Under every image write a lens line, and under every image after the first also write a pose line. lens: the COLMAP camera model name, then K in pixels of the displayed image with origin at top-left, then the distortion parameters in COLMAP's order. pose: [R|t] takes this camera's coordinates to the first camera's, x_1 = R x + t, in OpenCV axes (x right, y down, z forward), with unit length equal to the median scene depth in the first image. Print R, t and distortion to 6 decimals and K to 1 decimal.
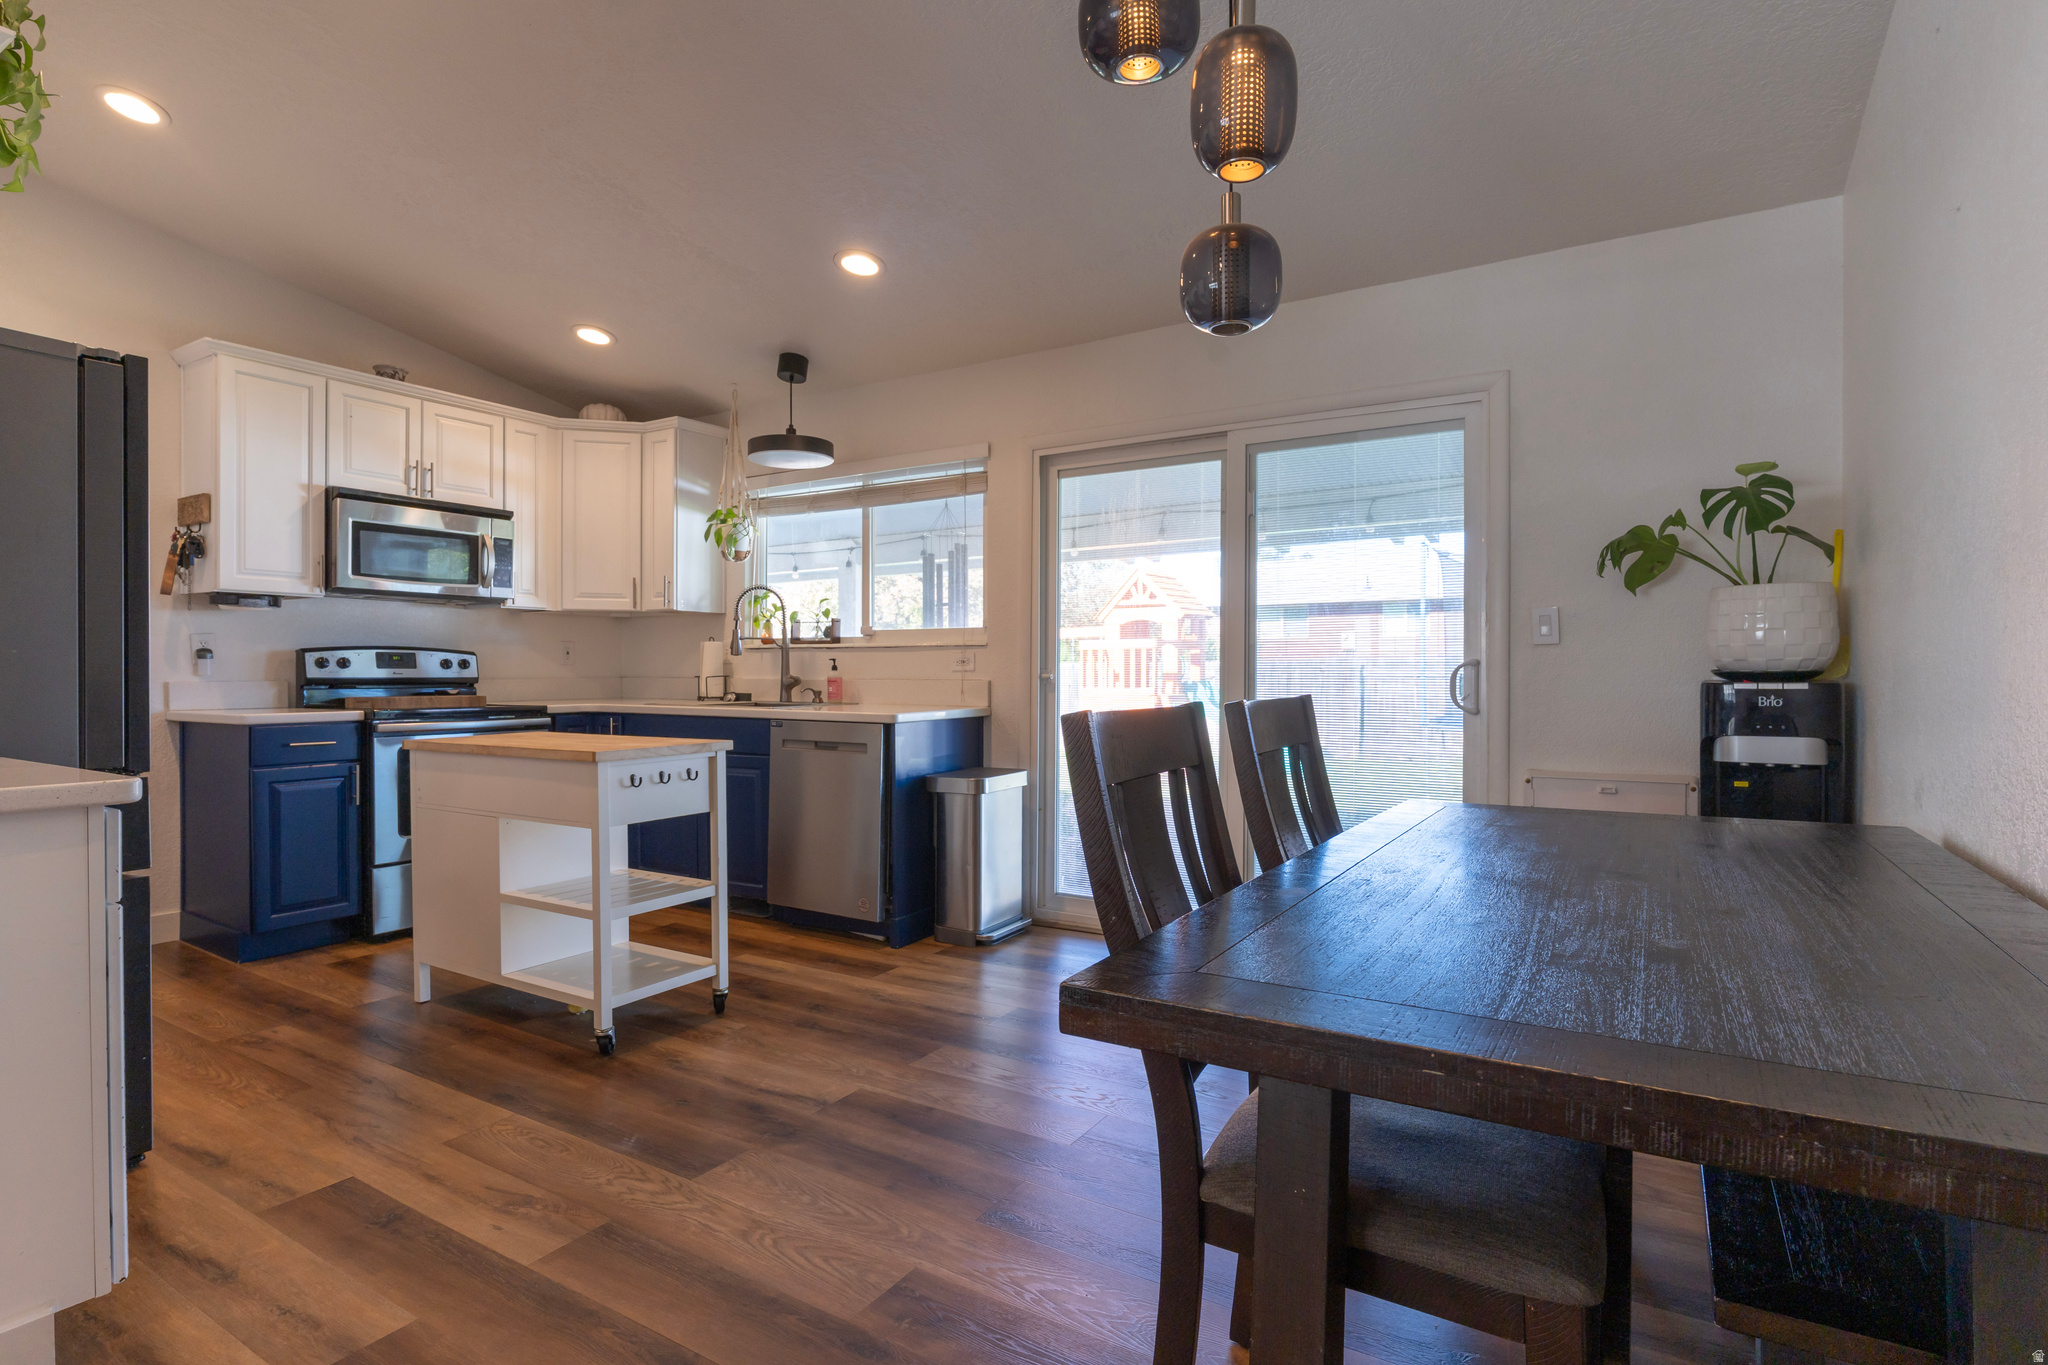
lens RADIAL K [[1032.5, 0, 1024.0], [0, 1032.5, 682.5], [0, 0, 1]] dist [-0.000130, 0.000125]
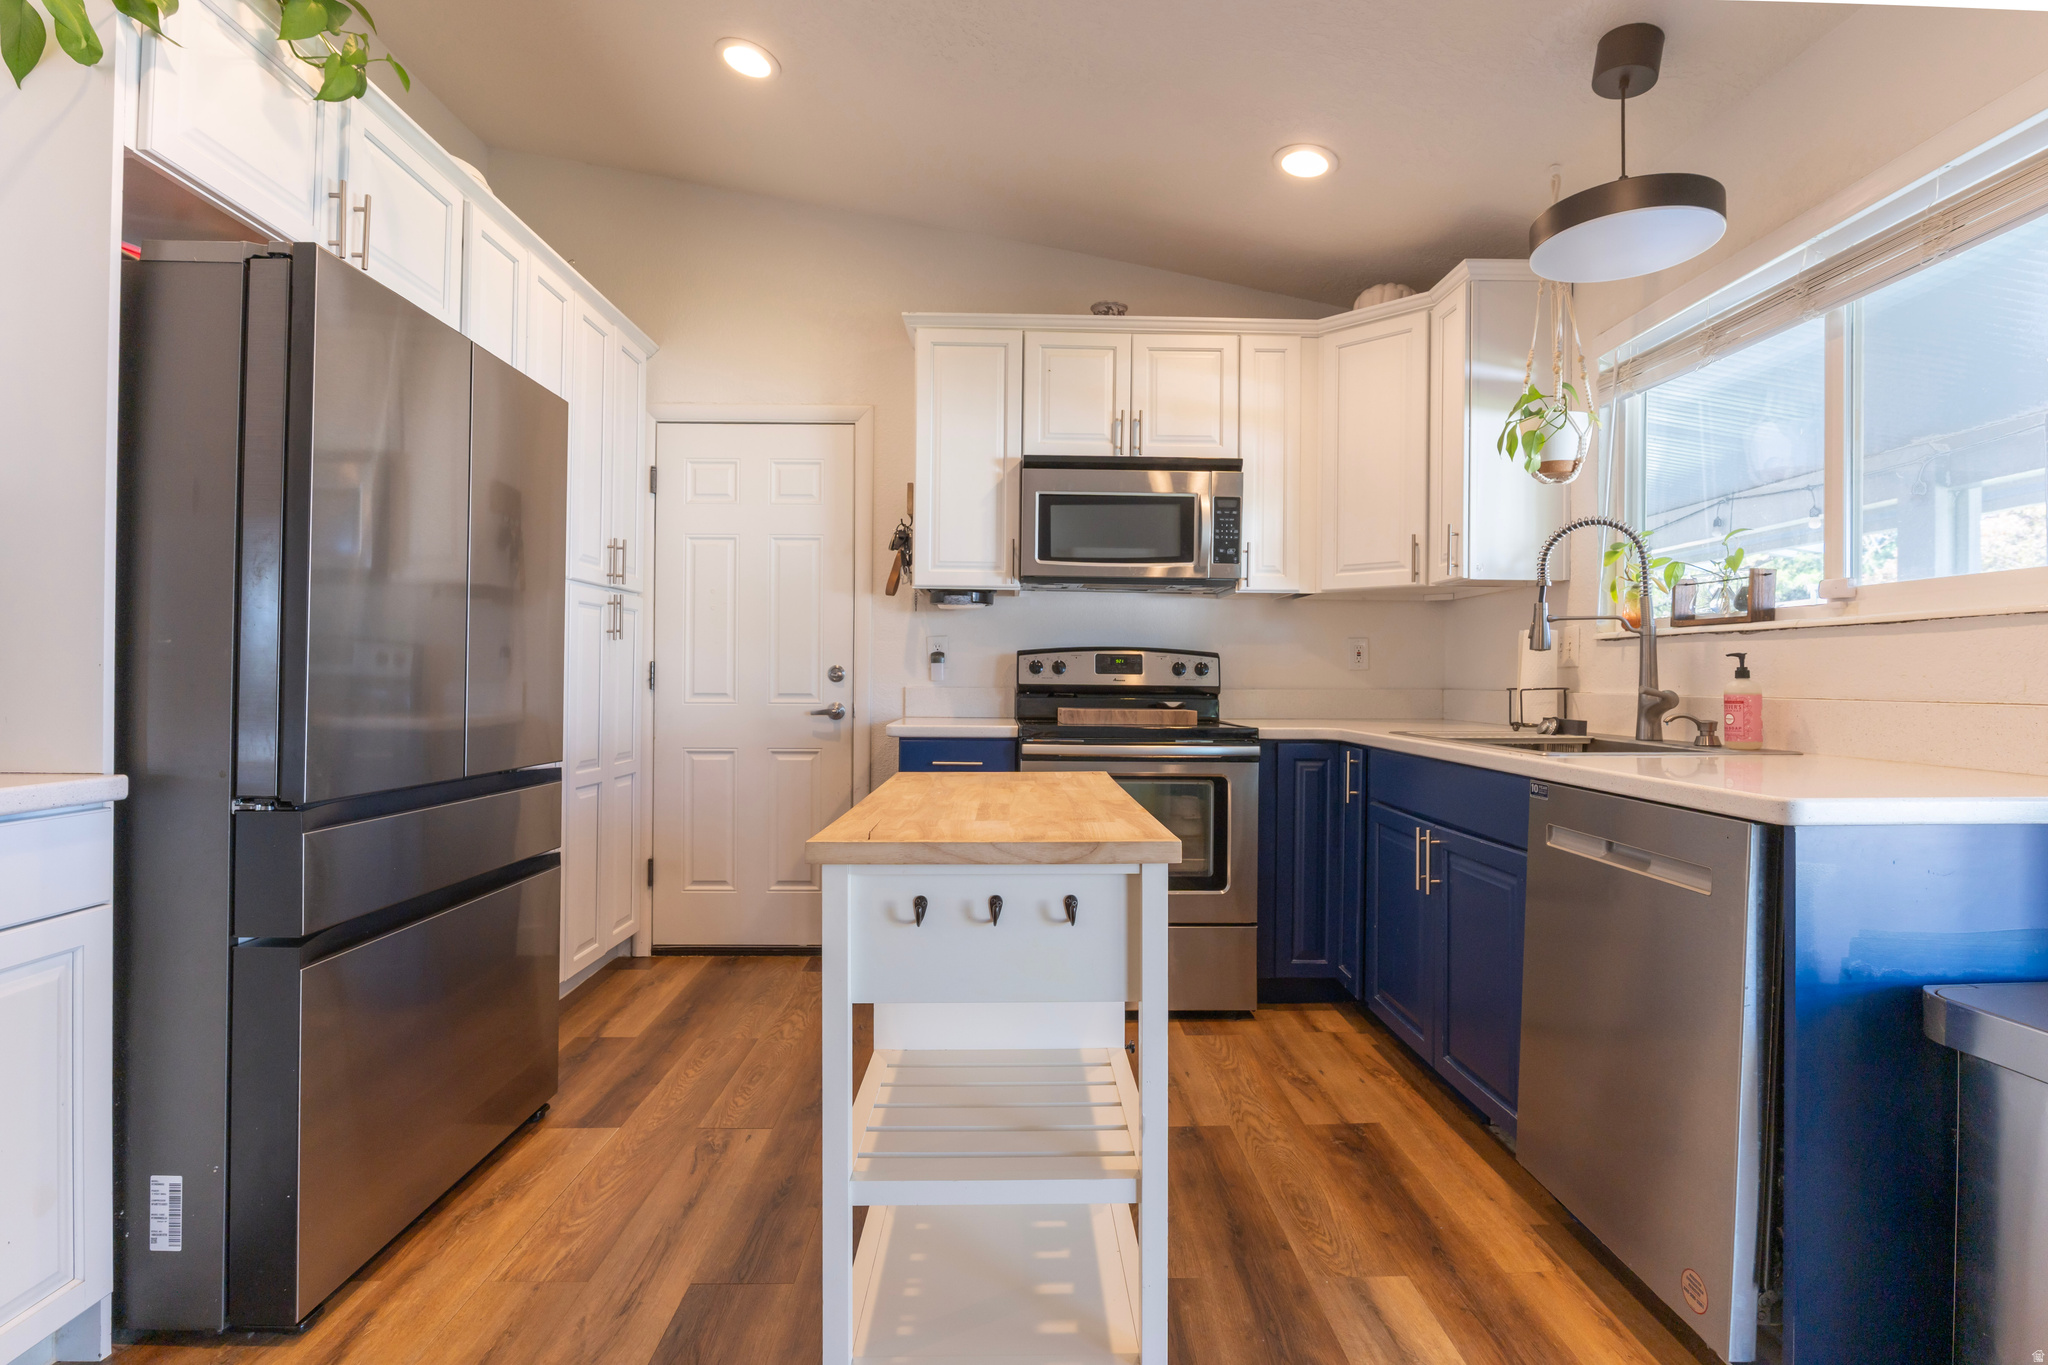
lens RADIAL K [[1009.4, 0, 1027.3], [0, 1009.4, 675.9], [0, 0, 1]] dist [-0.010618, -0.000464]
pose [[0.555420, 0.001459, -0.831569, 0.012781], [-0.017368, 0.999801, -0.009847, -0.003231], [0.831389, 0.019912, 0.555335, 0.506003]]
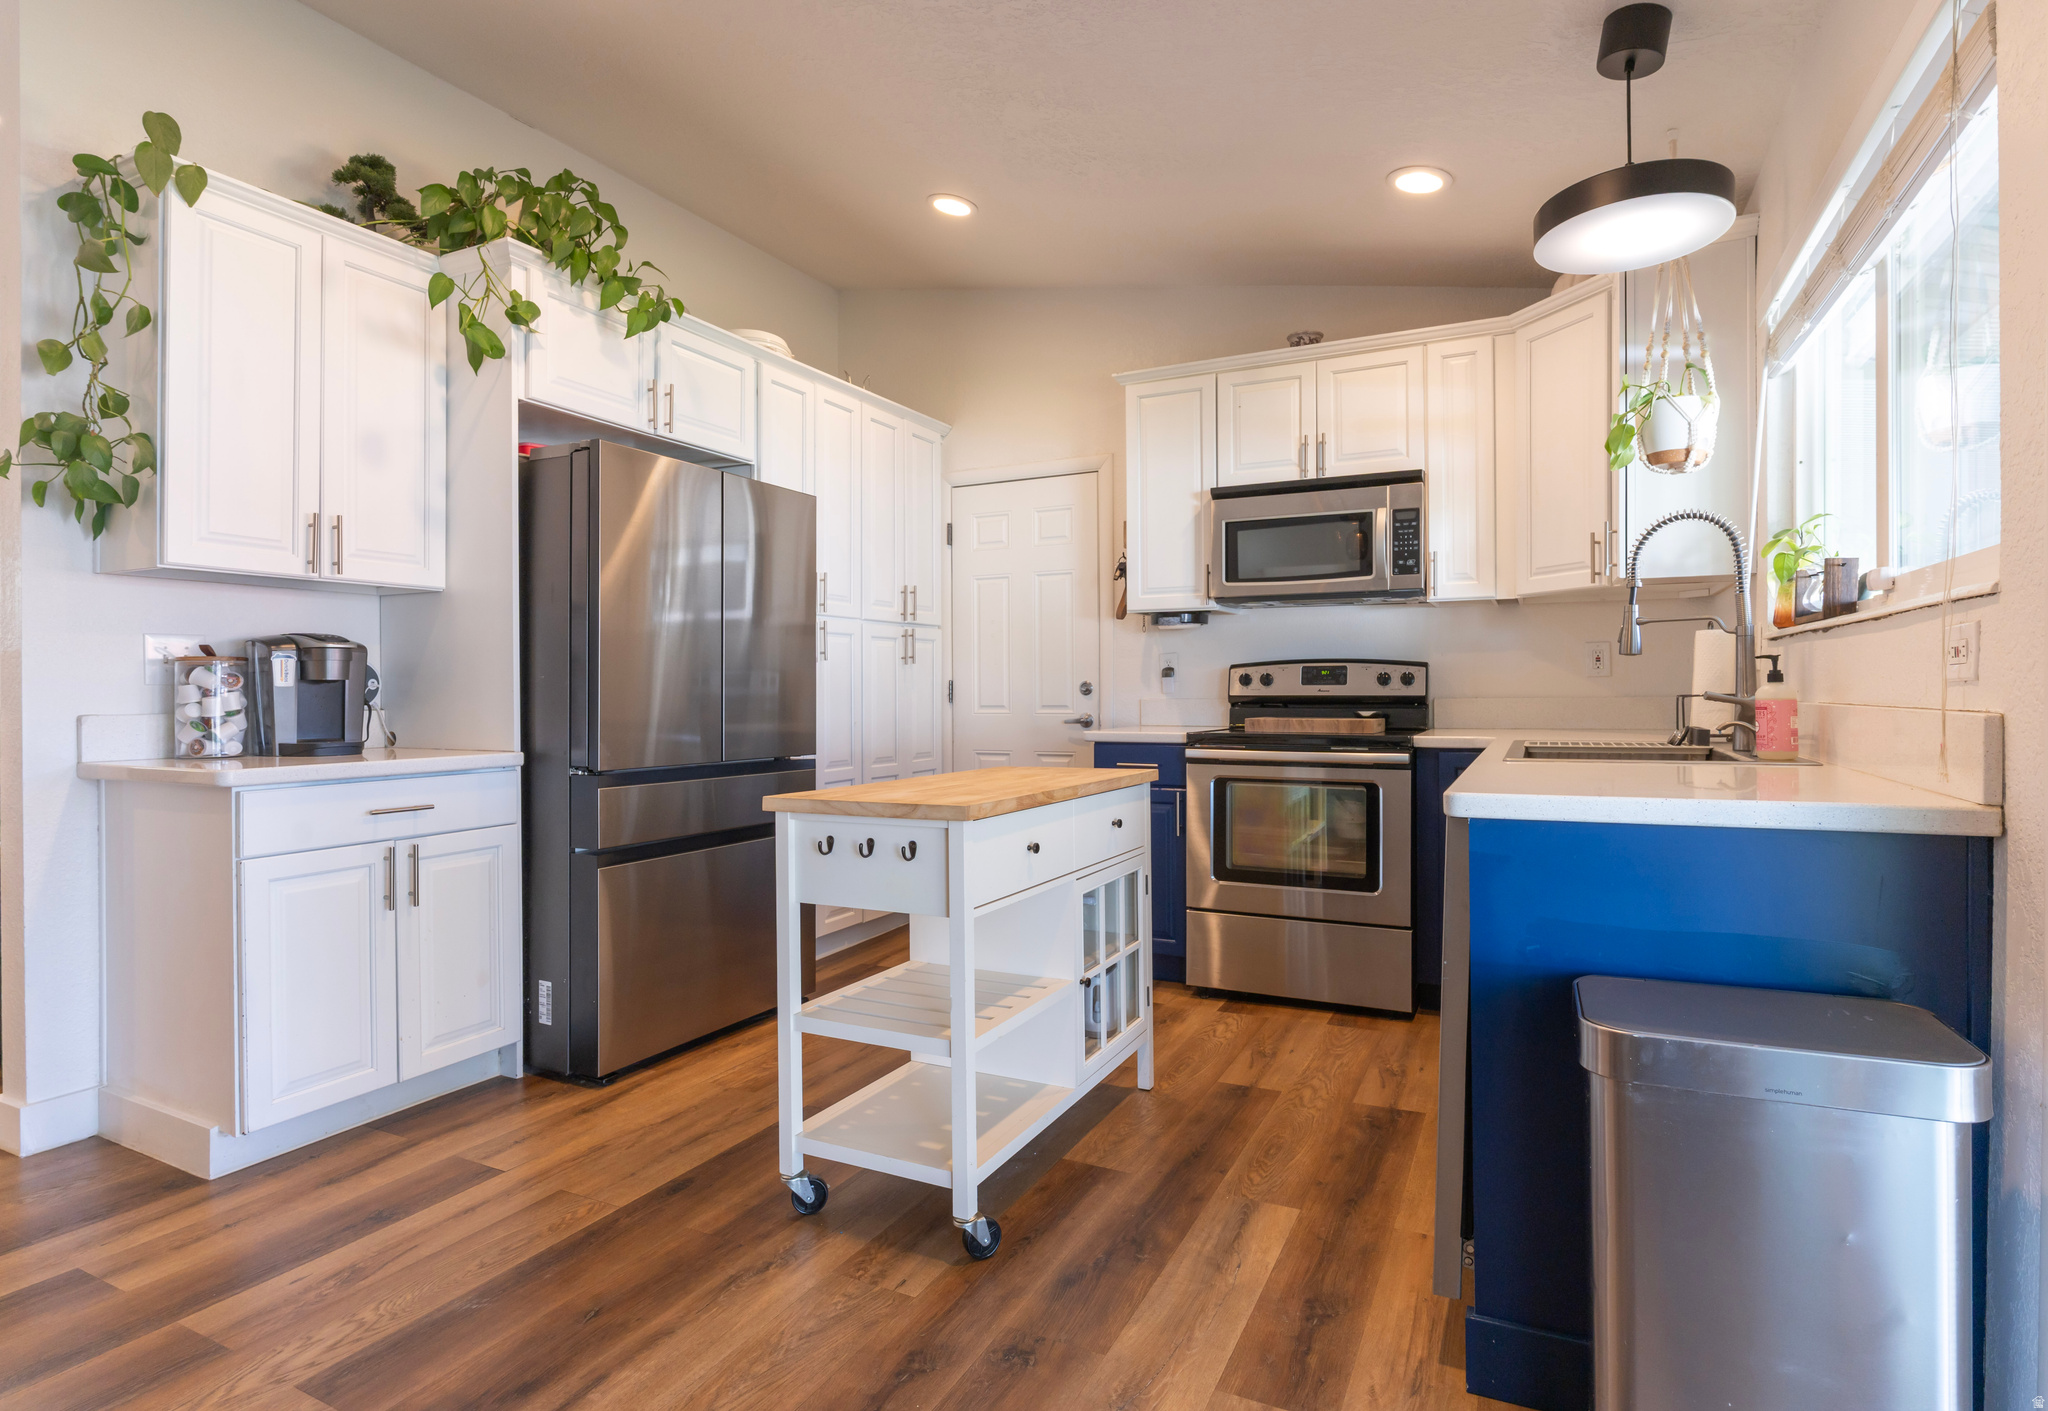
lens RADIAL K [[1031.7, 0, 1031.6], [0, 1031.7, 693.8], [0, 0, 1]] dist [-0.014101, -0.000040]
pose [[0.104665, 0.001808, -0.994506, 0.211707], [-0.006947, 0.999975, 0.001087, -0.005730], [0.994483, 0.006796, 0.104675, 0.681367]]
